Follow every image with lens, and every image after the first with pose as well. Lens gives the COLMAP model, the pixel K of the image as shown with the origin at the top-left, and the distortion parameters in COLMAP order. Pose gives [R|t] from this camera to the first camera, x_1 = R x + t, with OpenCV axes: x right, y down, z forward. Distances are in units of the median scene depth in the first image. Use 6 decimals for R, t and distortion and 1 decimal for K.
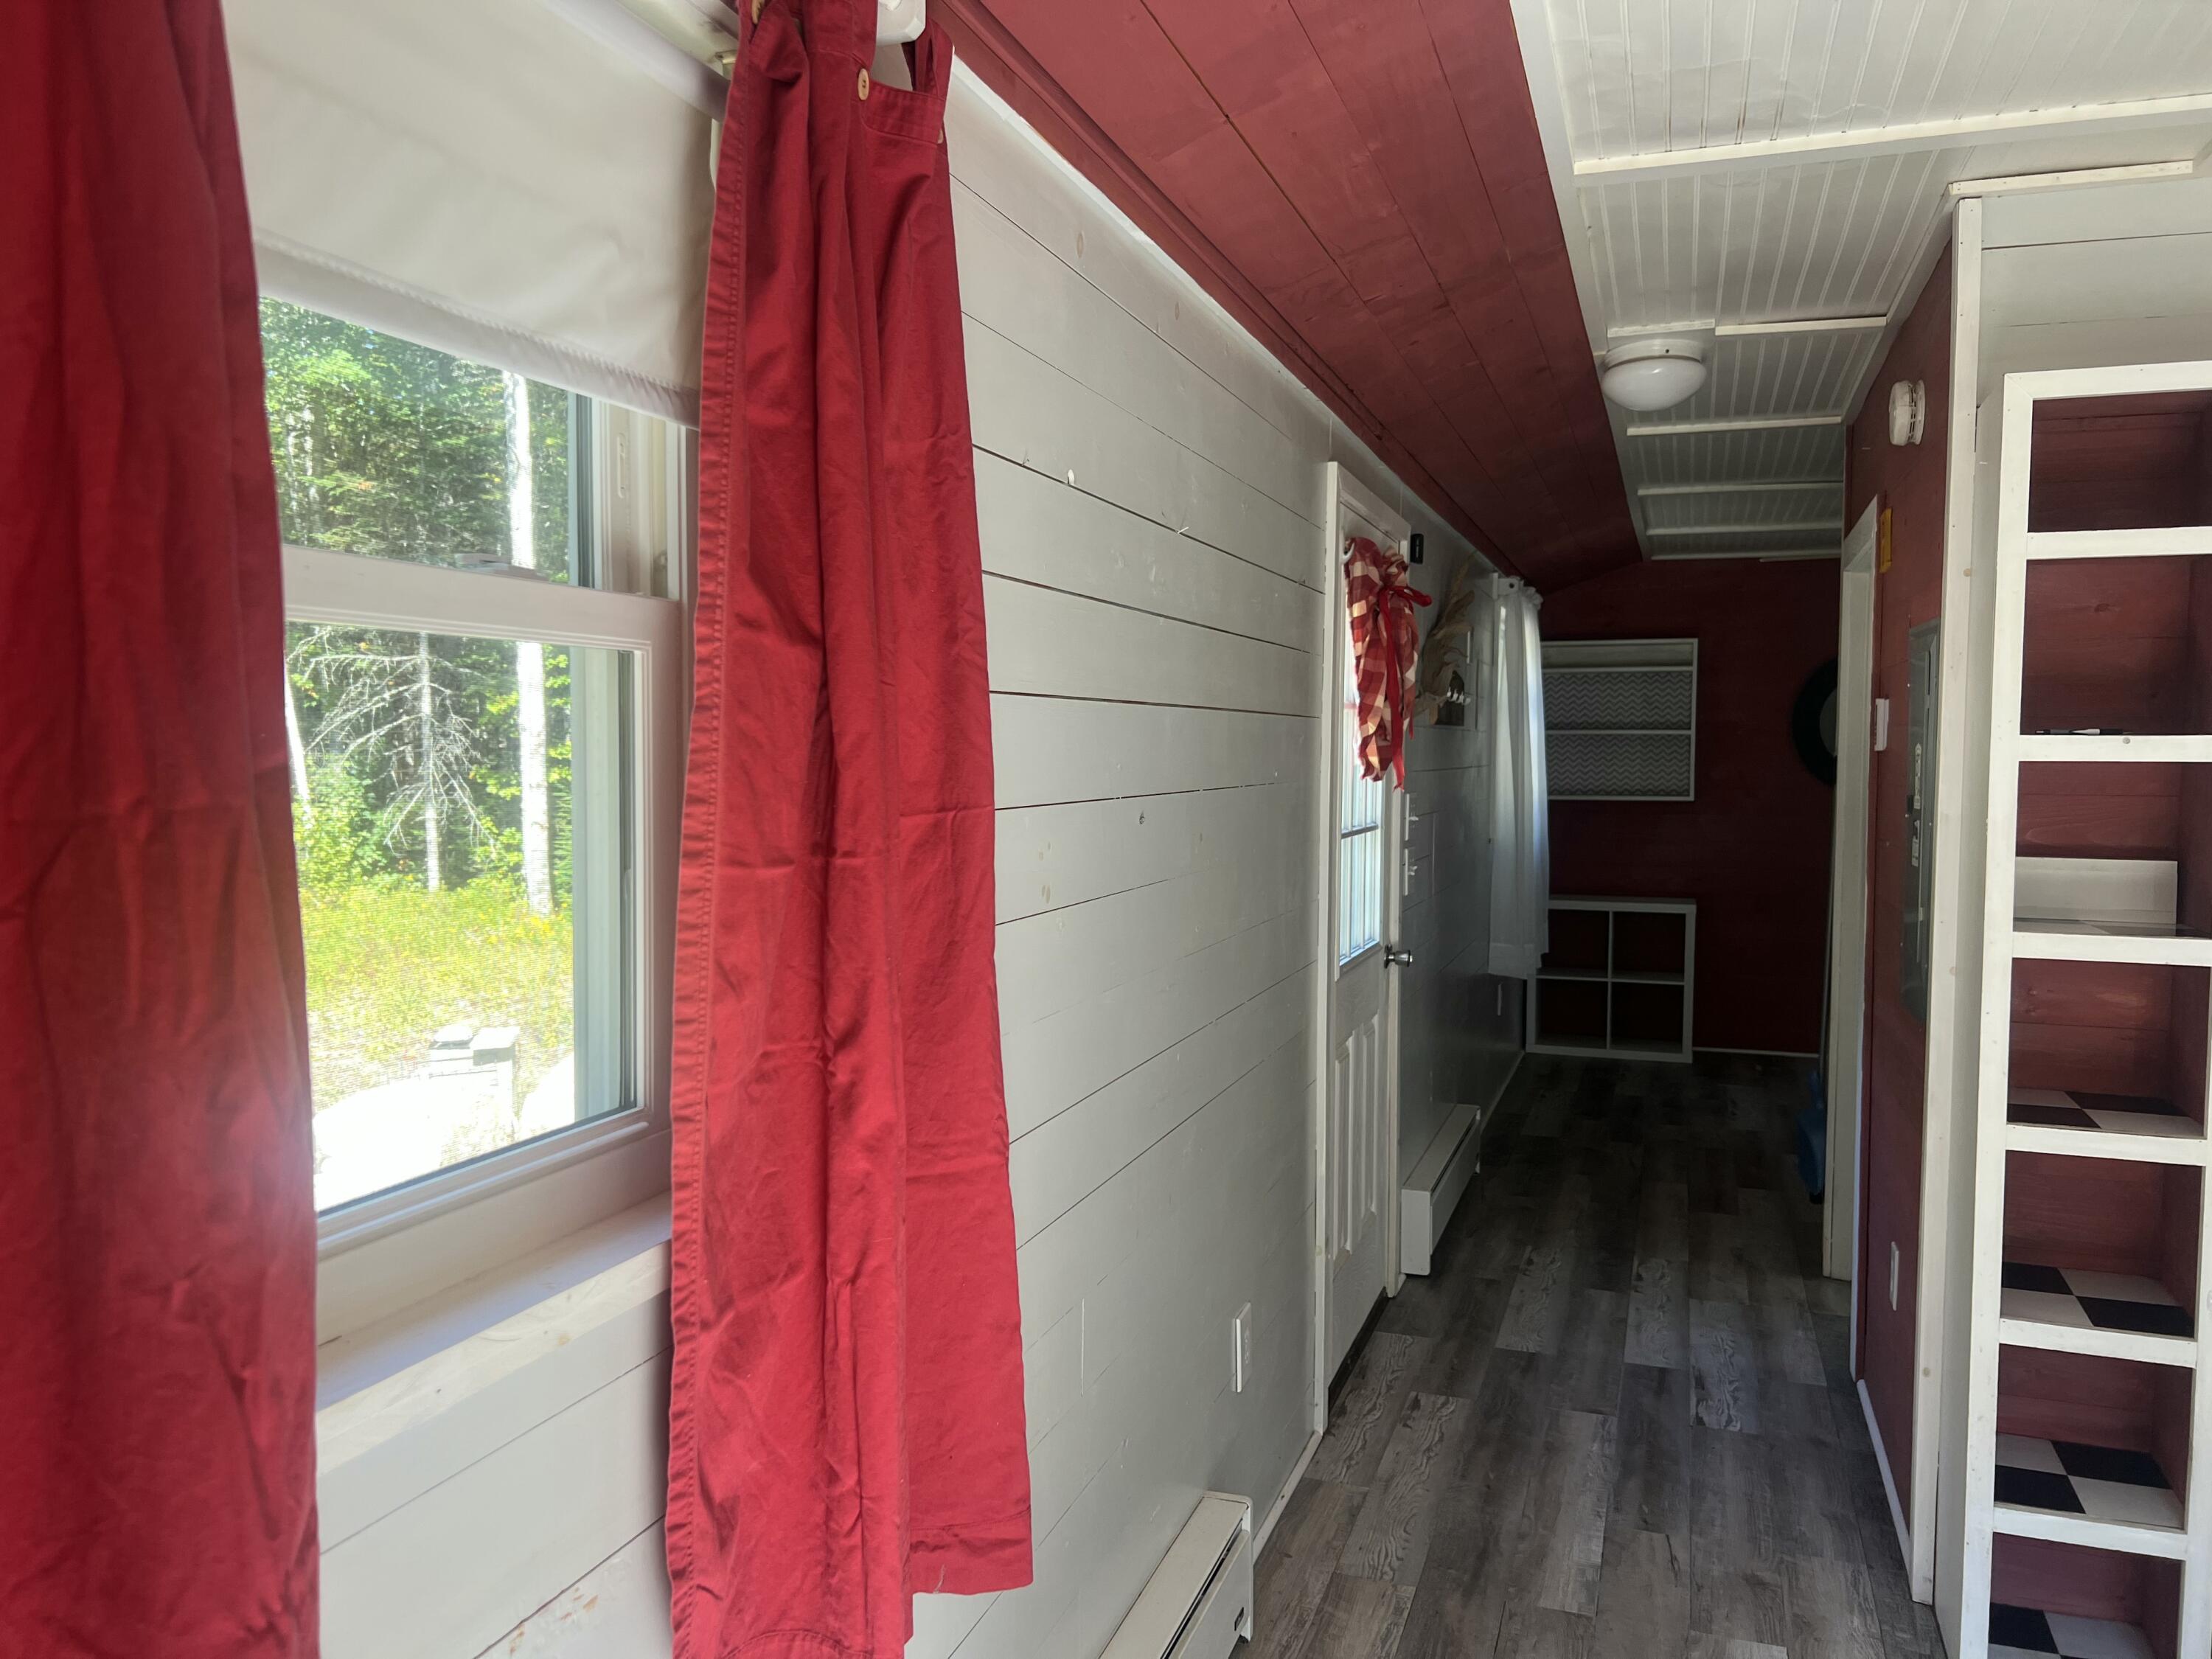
lens RADIAL K [[1673.9, 0, 1100.1], [0, 1673.9, 839.4], [0, 0, 1]] dist [0.041751, -0.043029]
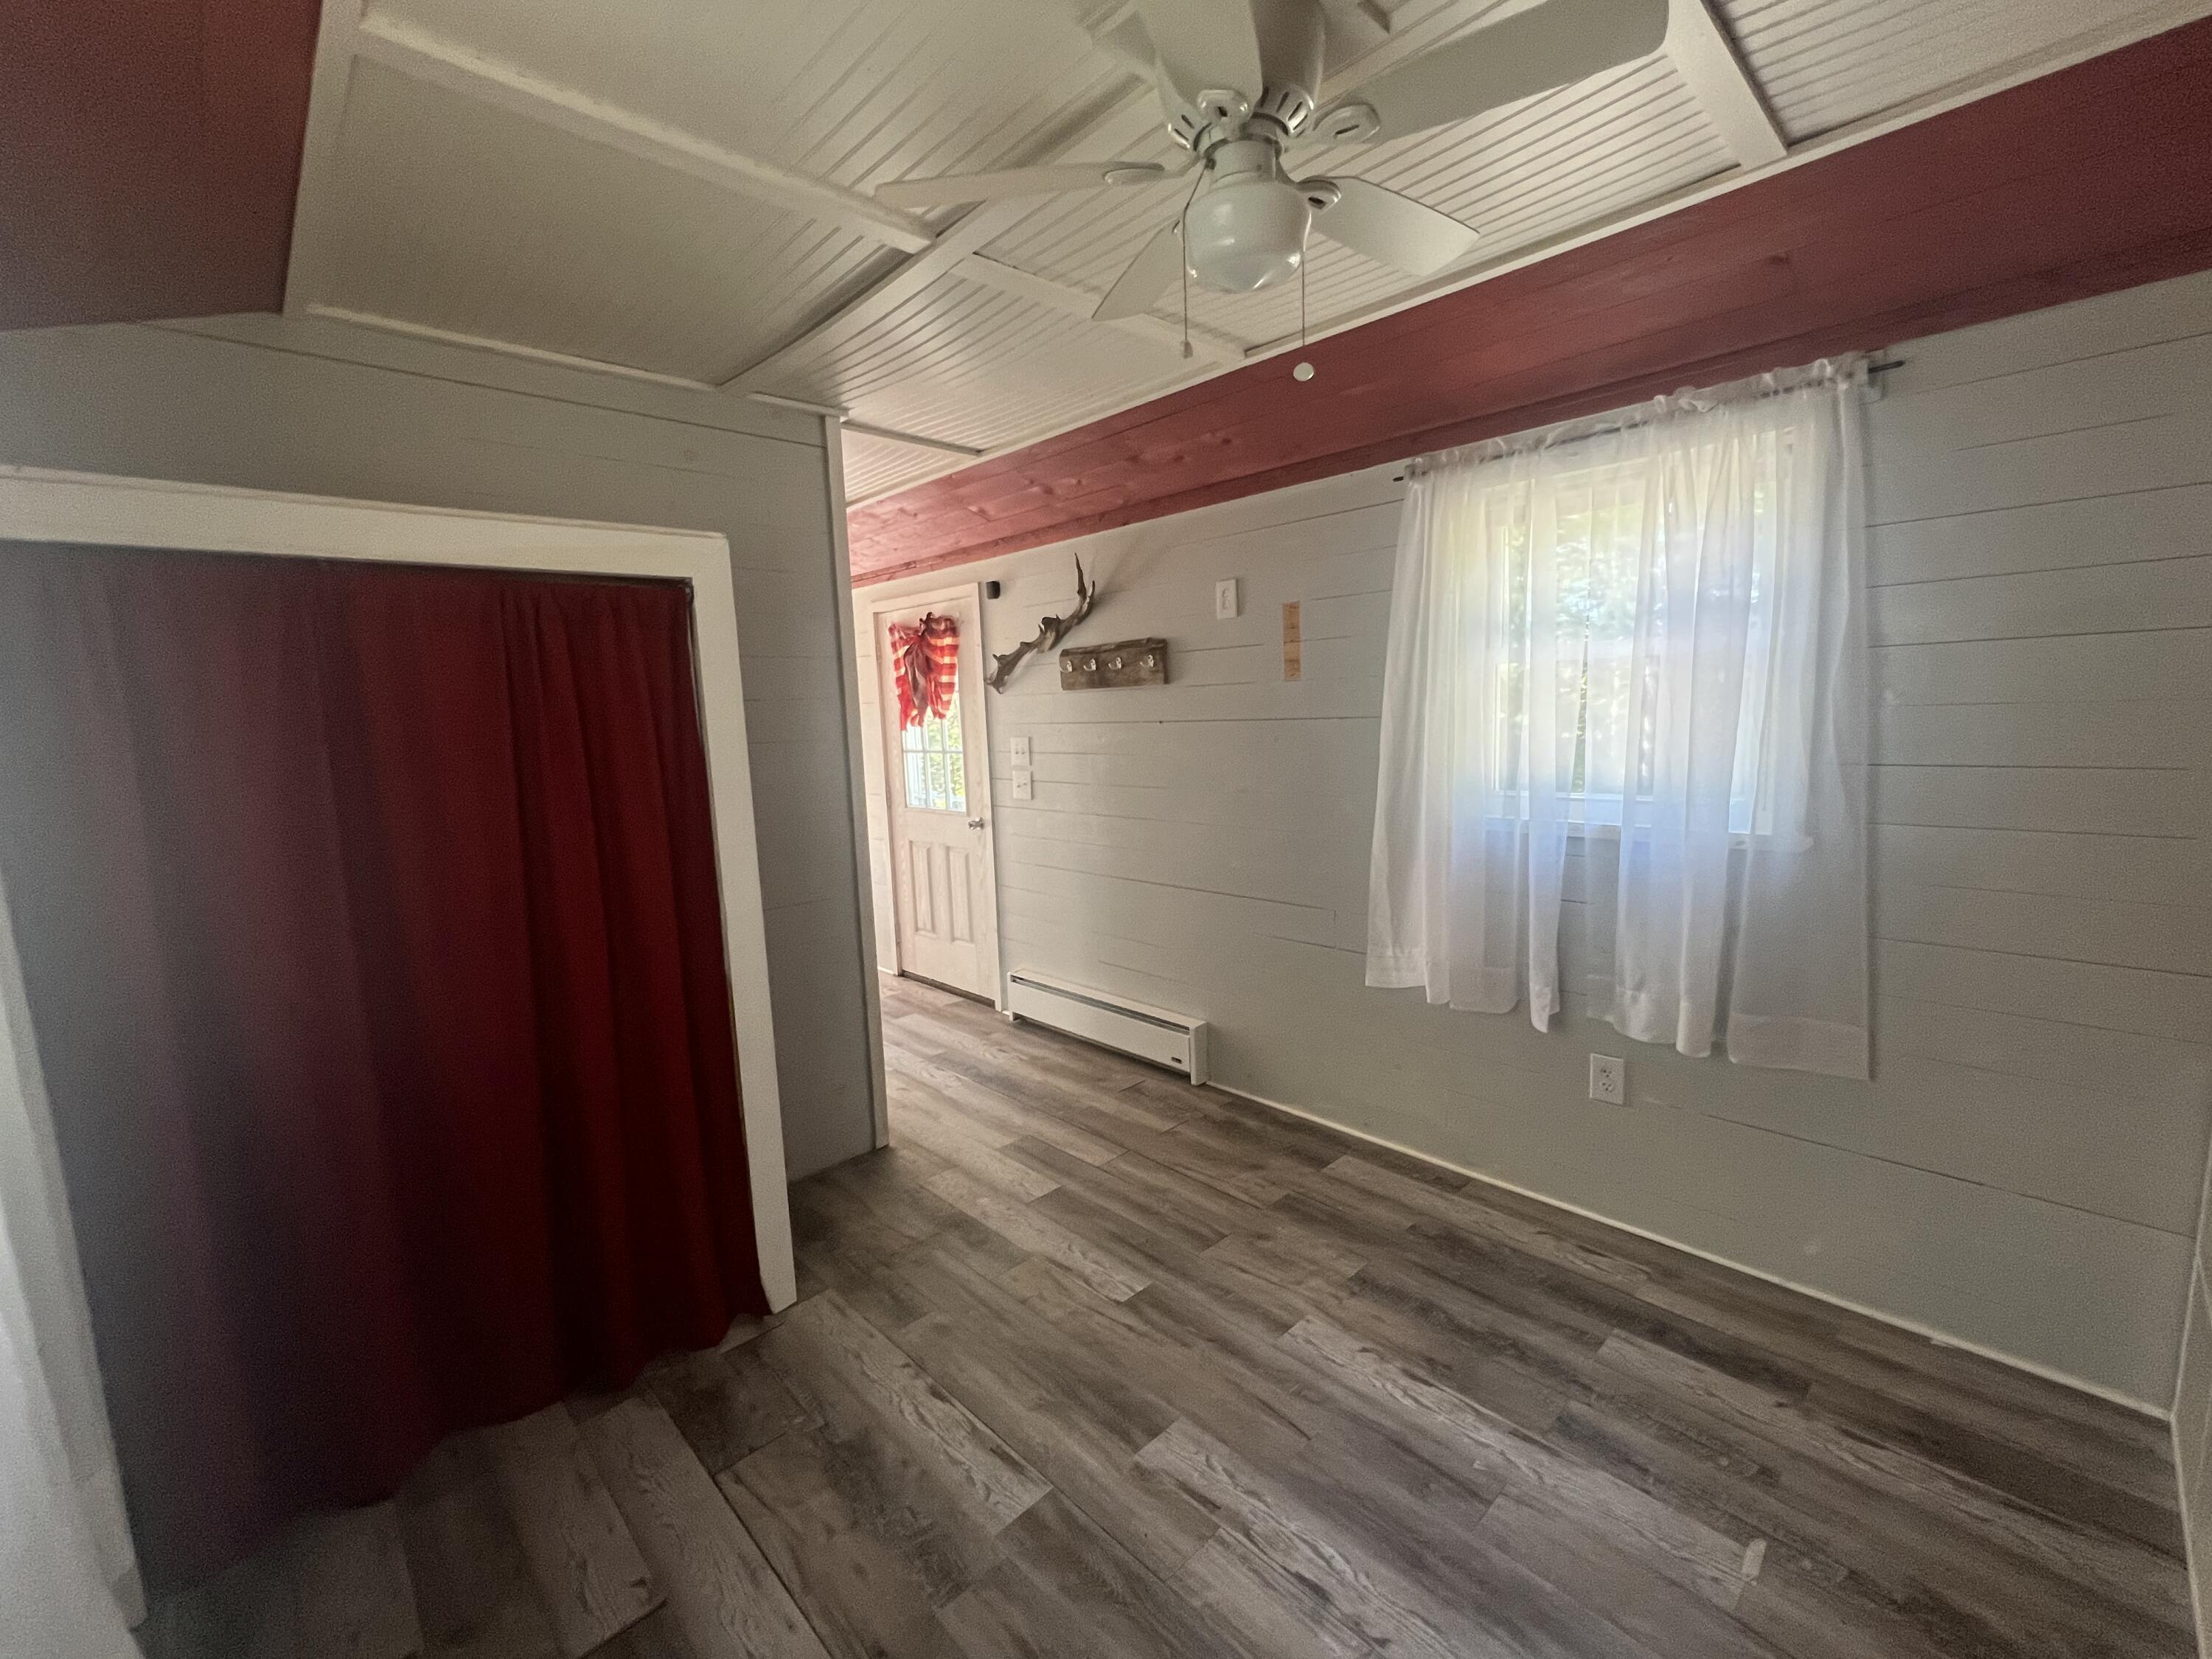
lens RADIAL K [[918.4, 0, 1115.2], [0, 918.4, 829.1], [0, 0, 1]] dist [-0.000095, 0.000017]
pose [[-0.446495, 0.126413, -0.885812, 0.562998], [-0.021000, 0.988217, 0.151612, -0.045185], [0.894540, 0.086295, -0.438579, 0.881221]]
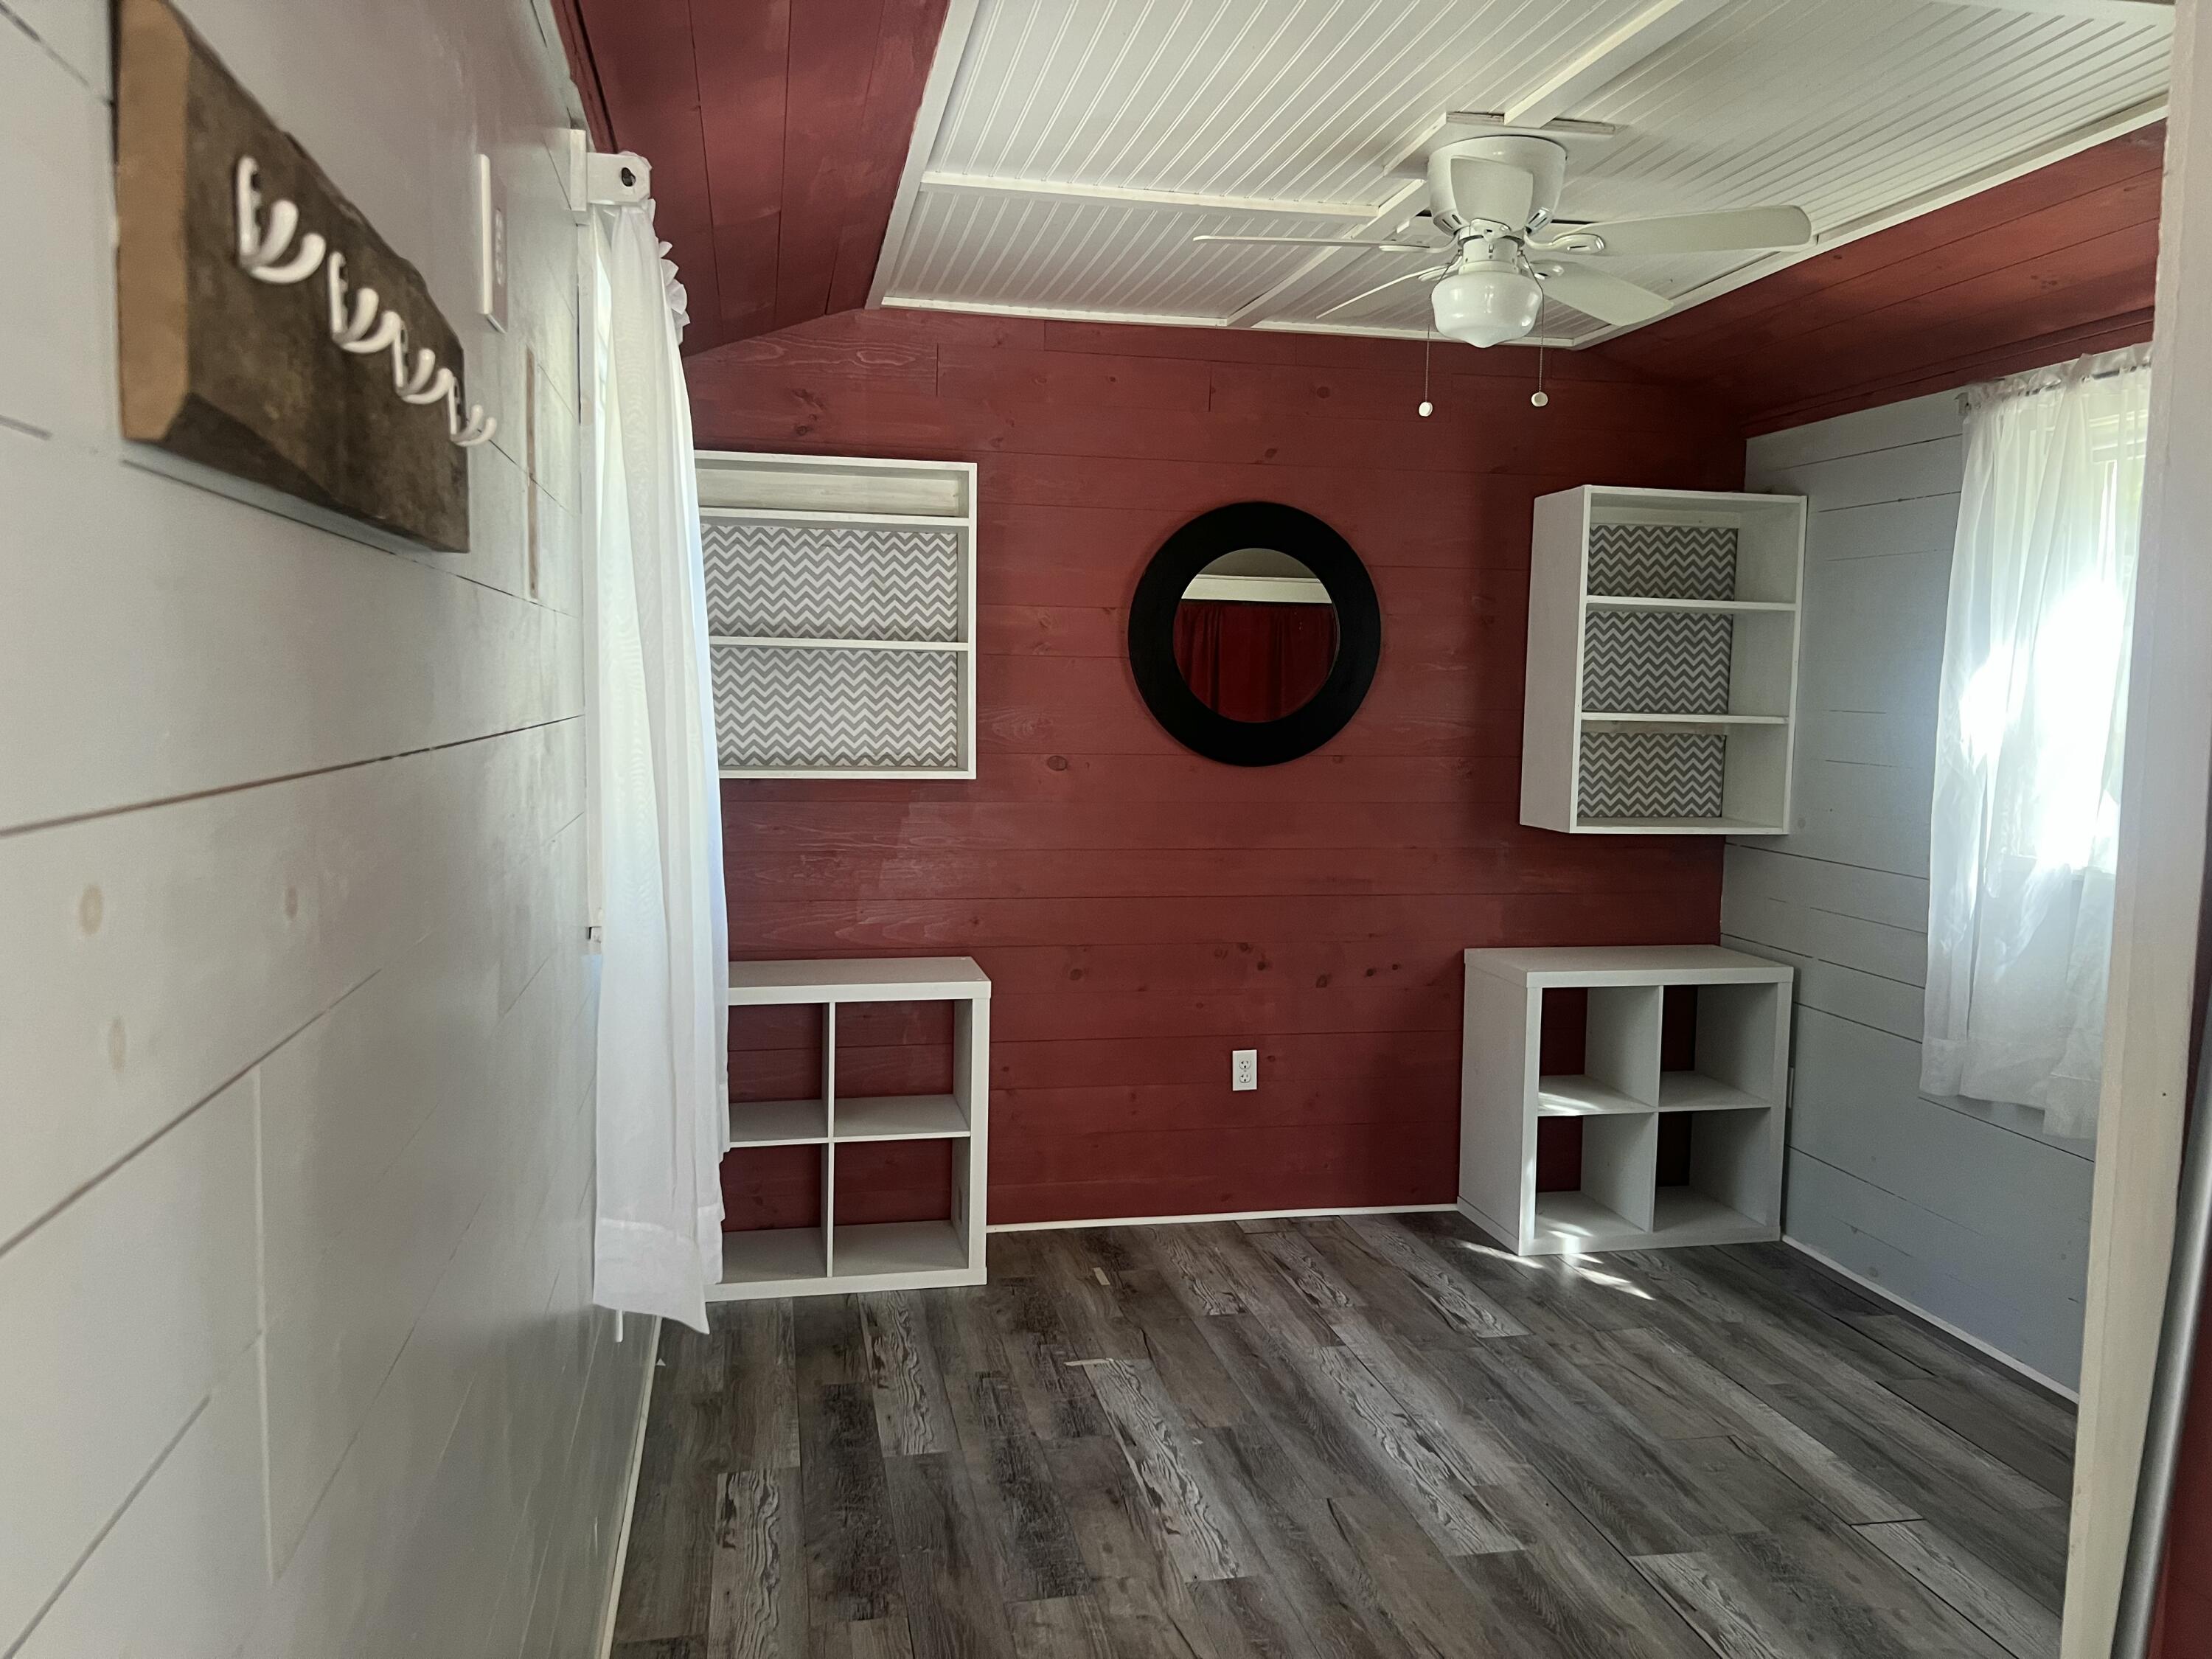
lens RADIAL K [[1673.9, 0, 1100.1], [0, 1673.9, 839.4], [0, 0, 1]] dist [0.041751, -0.043029]
pose [[0.858715, -0.041651, 0.510758, 0.121840], [0.021724, 0.998754, 0.044922, -0.026930], [-0.511993, -0.027479, 0.858550, 0.539170]]
